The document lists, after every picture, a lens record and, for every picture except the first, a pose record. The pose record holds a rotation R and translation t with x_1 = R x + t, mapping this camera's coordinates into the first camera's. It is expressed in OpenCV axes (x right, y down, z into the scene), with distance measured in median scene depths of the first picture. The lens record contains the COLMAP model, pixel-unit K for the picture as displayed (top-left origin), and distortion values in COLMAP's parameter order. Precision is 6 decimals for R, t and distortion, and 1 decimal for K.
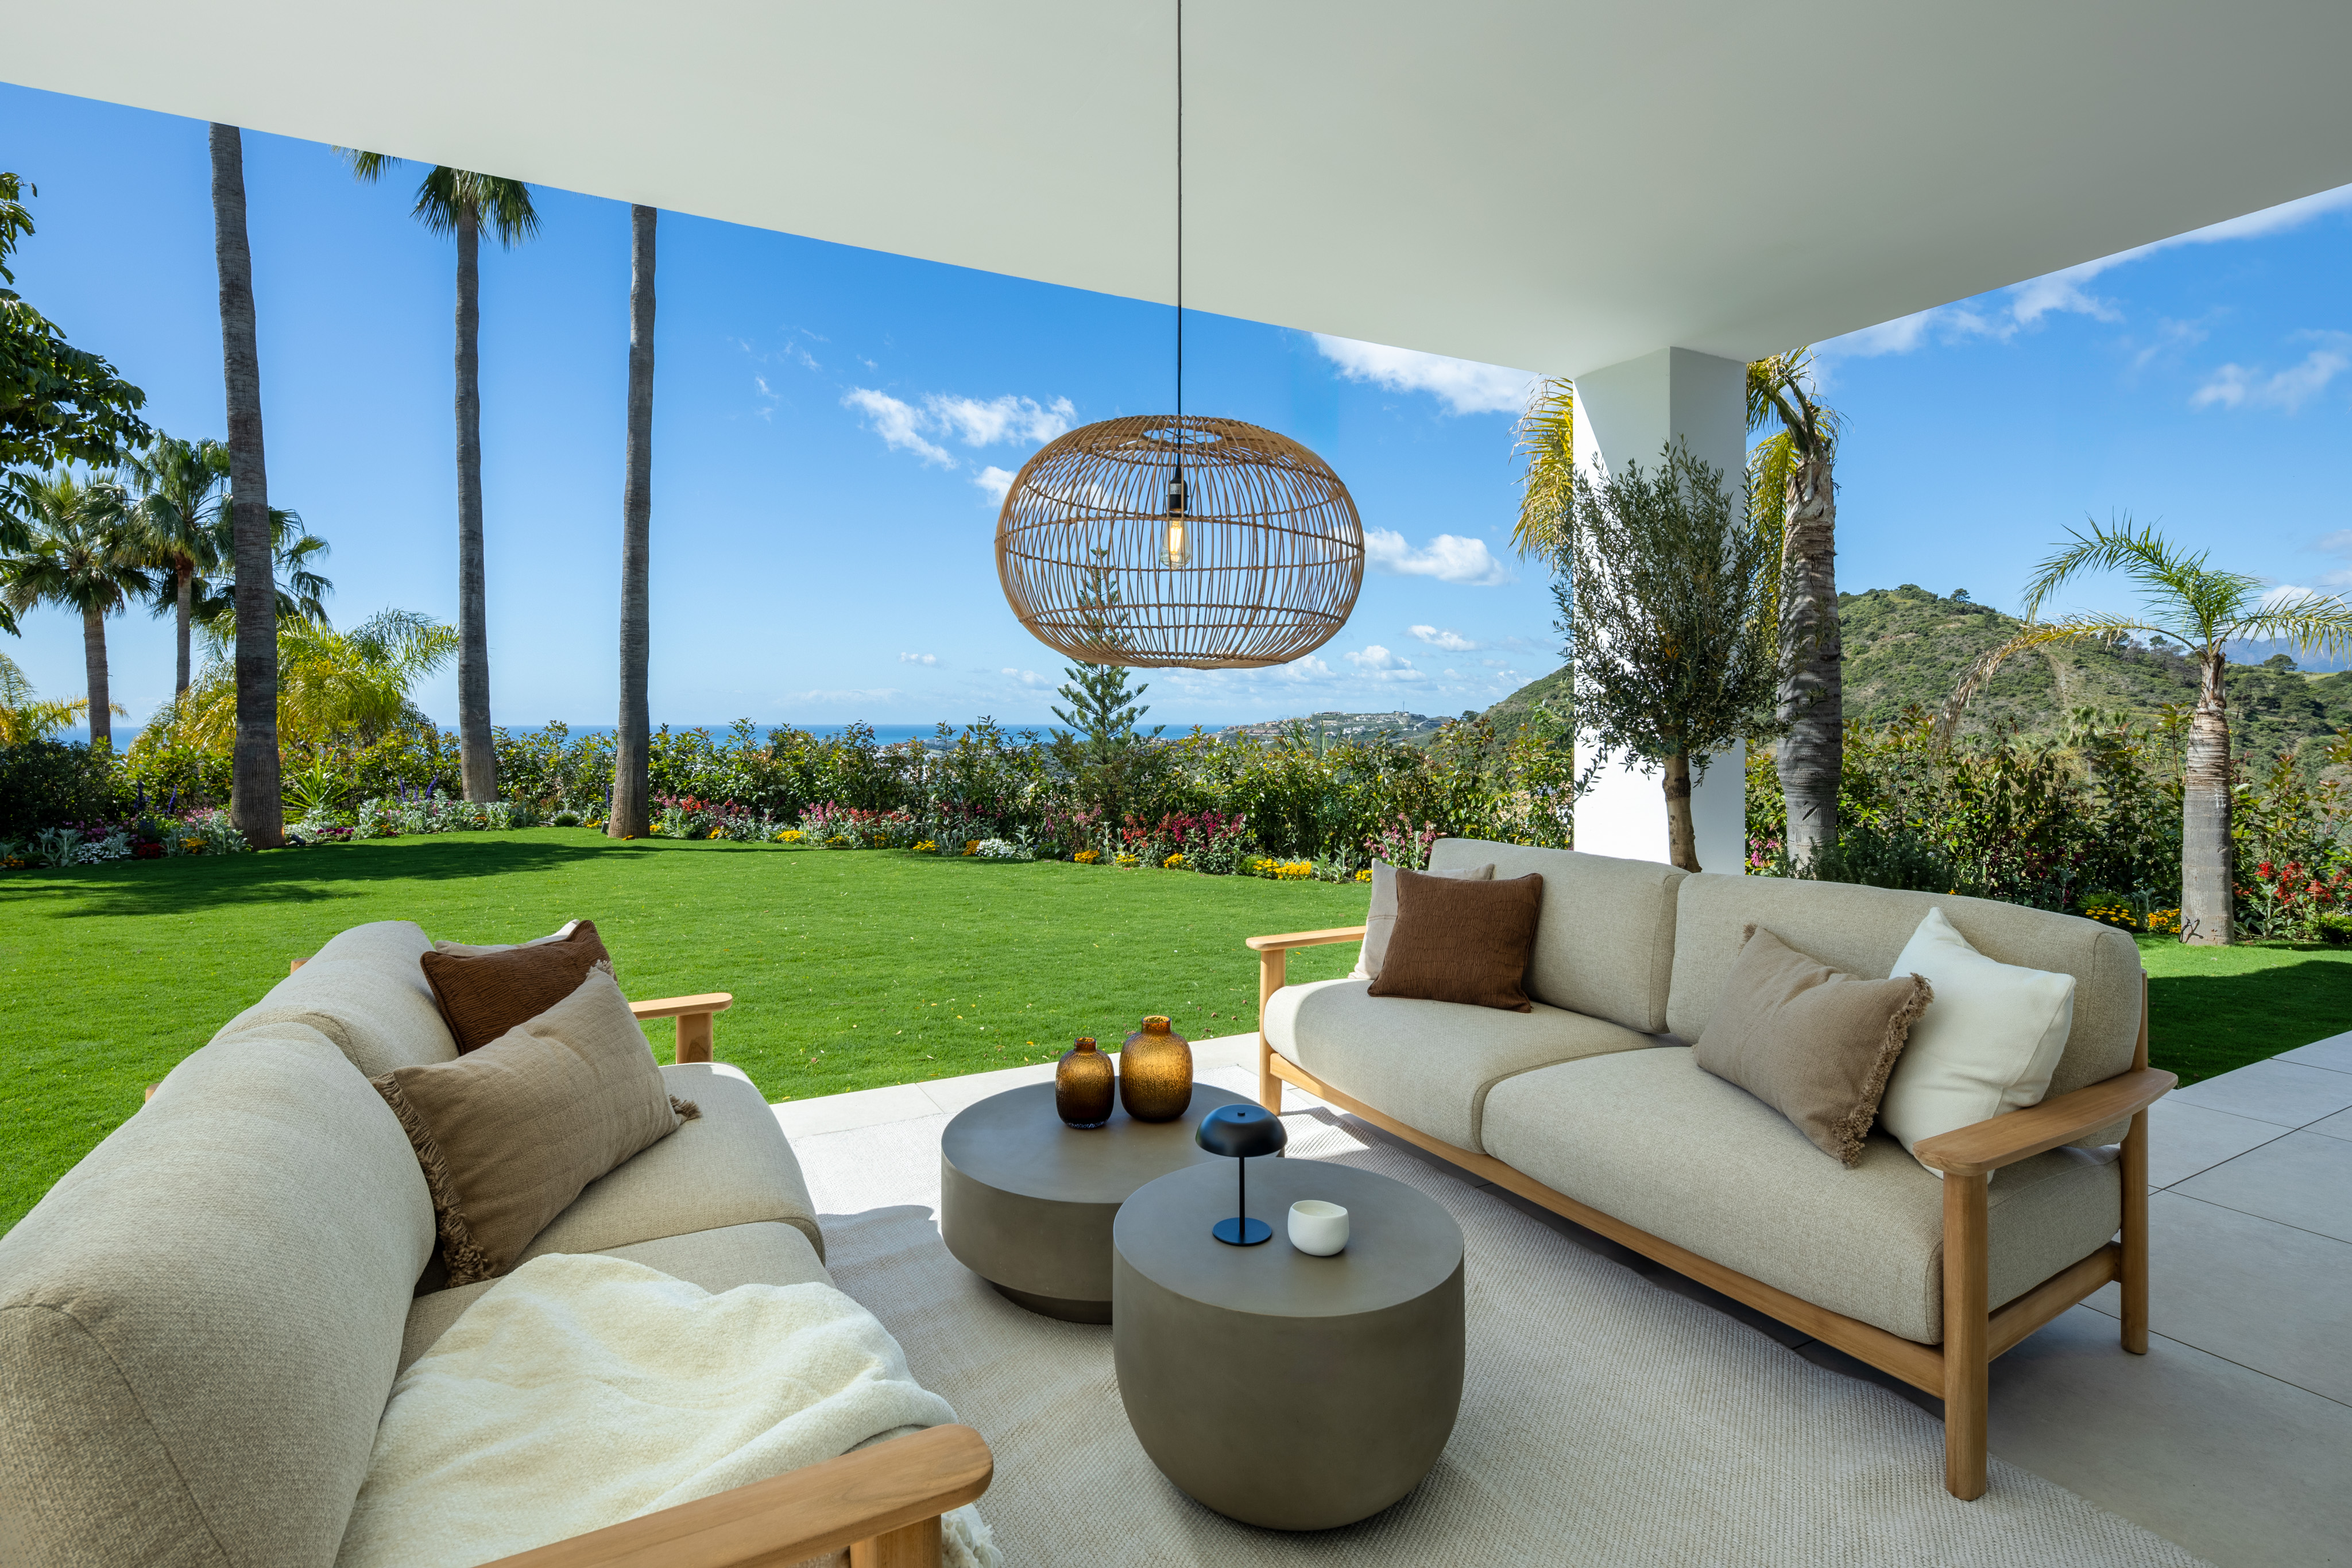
lens RADIAL K [[1134.9, 0, 1161.7], [0, 1134.9, 714.5], [0, 0, 1]] dist [0.009067, -0.000096]
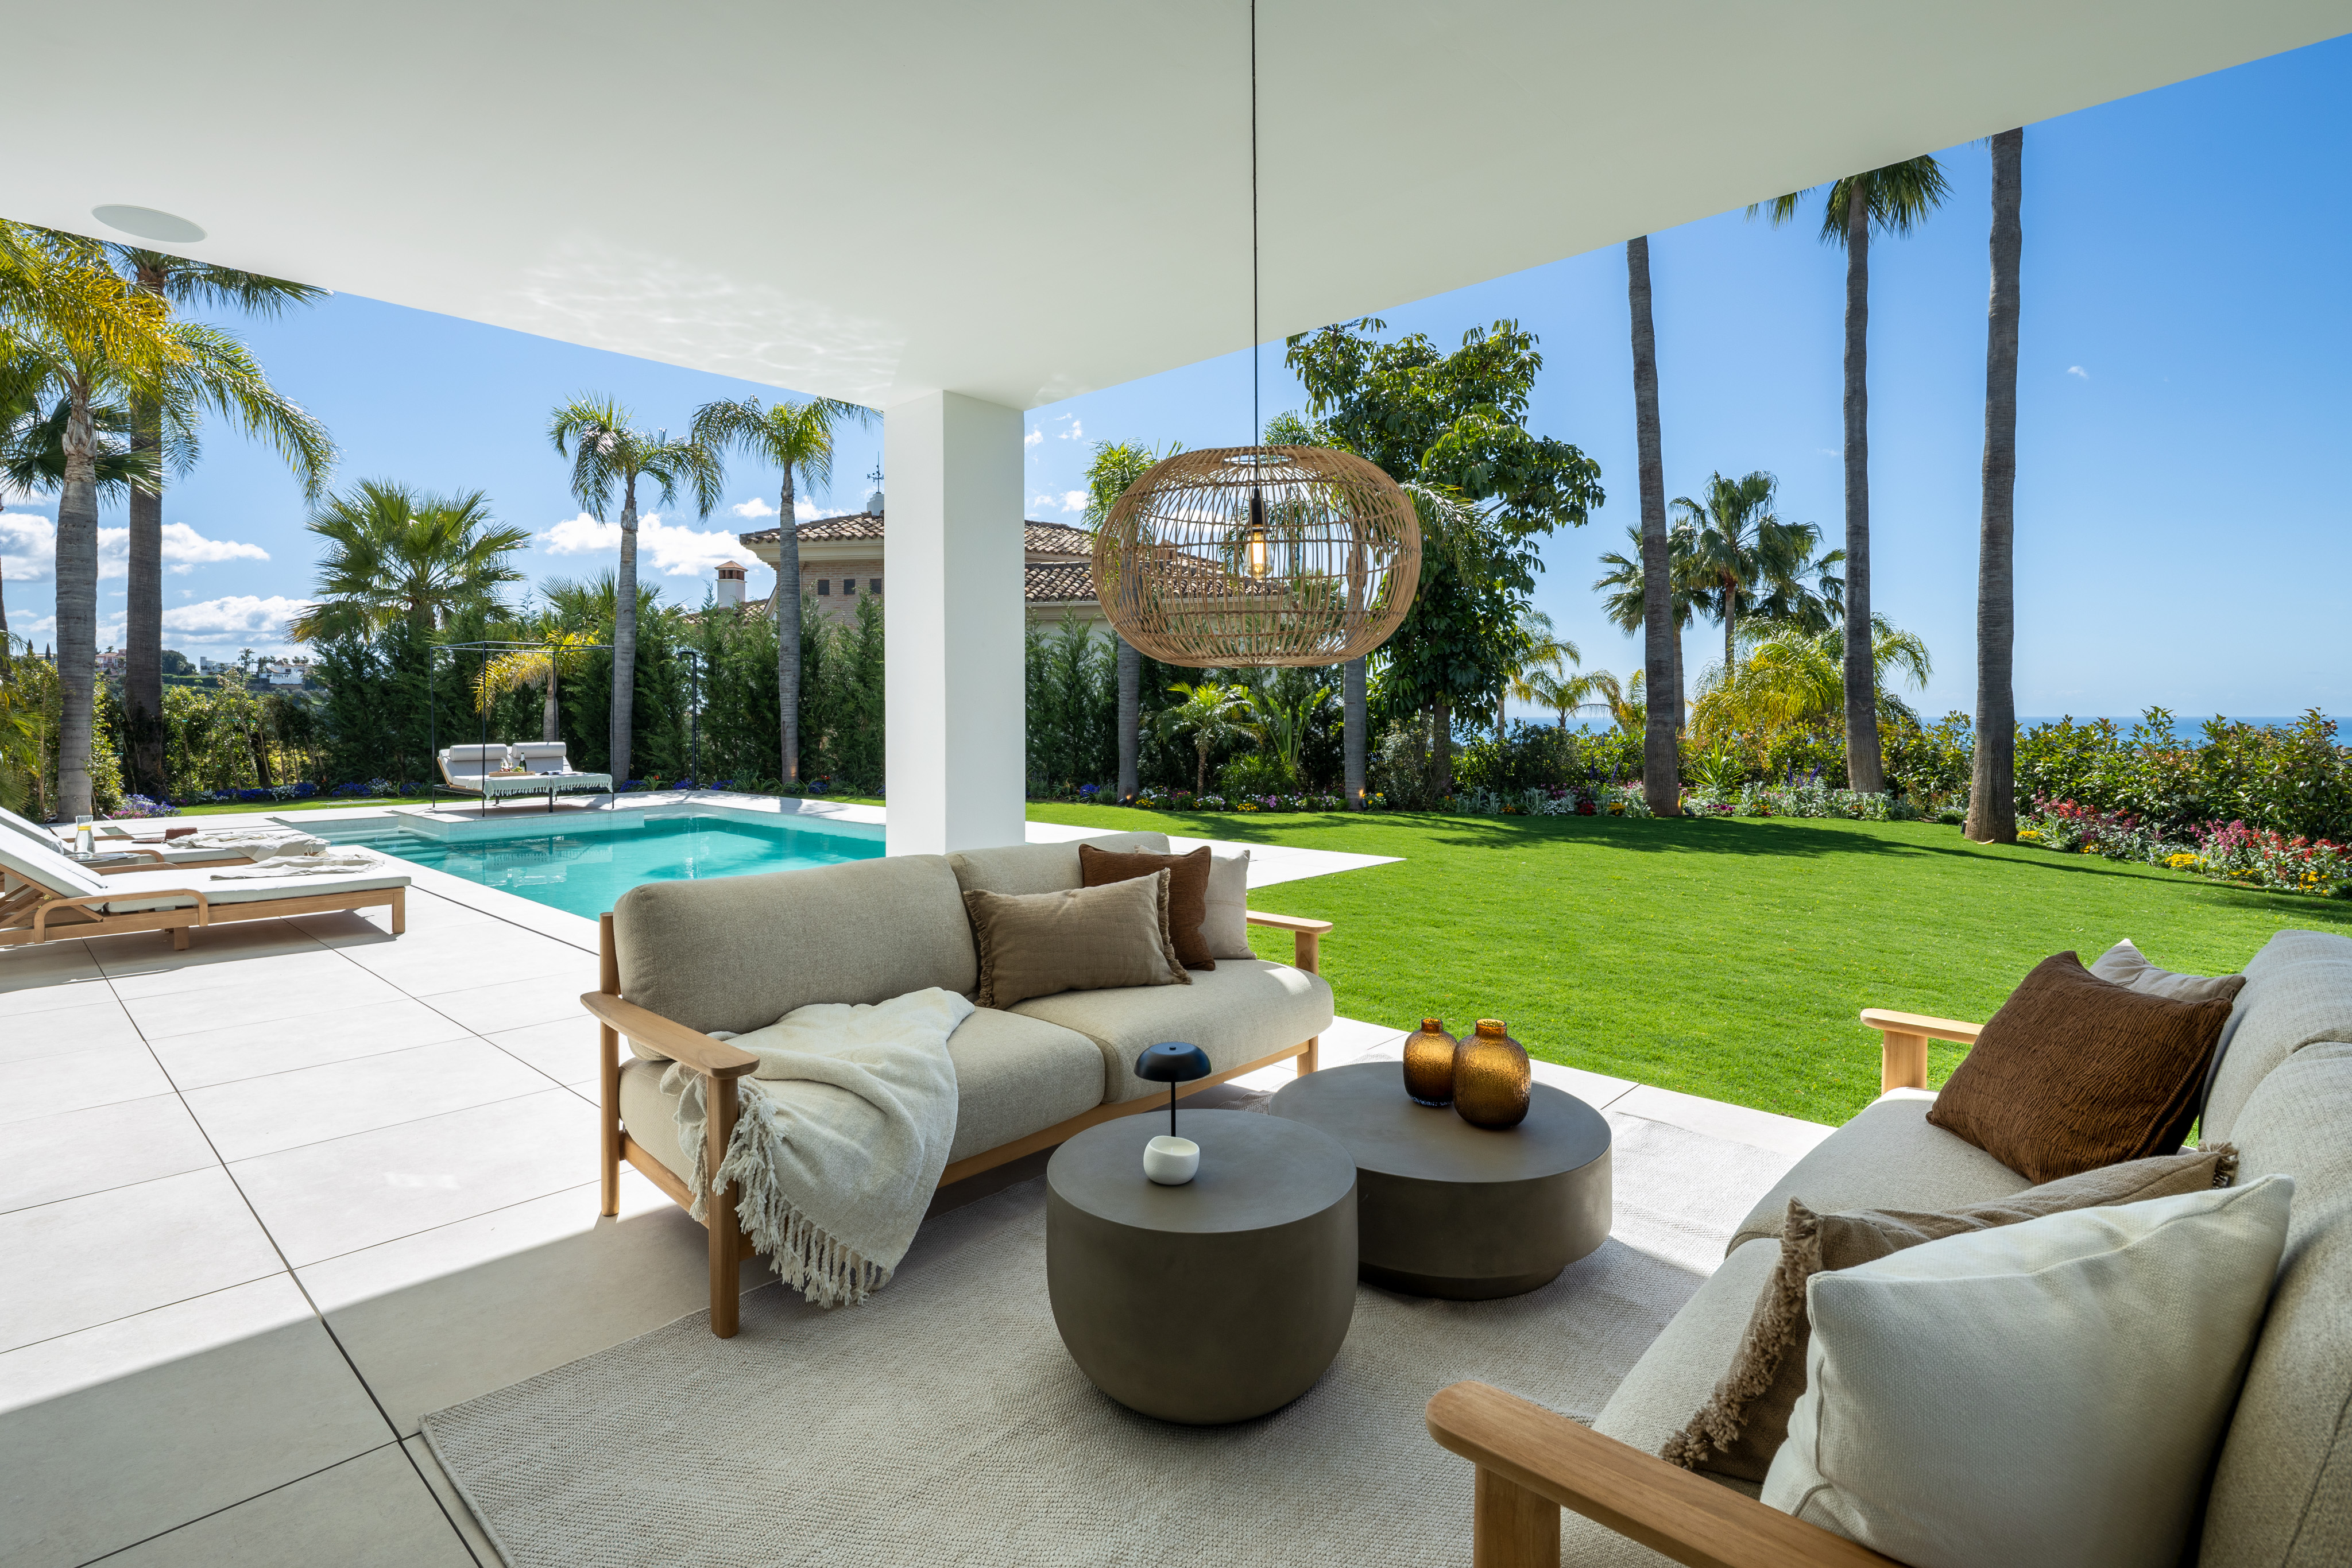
lens RADIAL K [[1134.9, 0, 1161.7], [0, 1134.9, 714.5], [0, 0, 1]] dist [0.009067, -0.000096]
pose [[0.304981, 0.001141, -0.952358, 0.190883], [0.006321, 0.999975, 0.003223, 0.000839], [0.952337, -0.007003, 0.304966, 0.105294]]
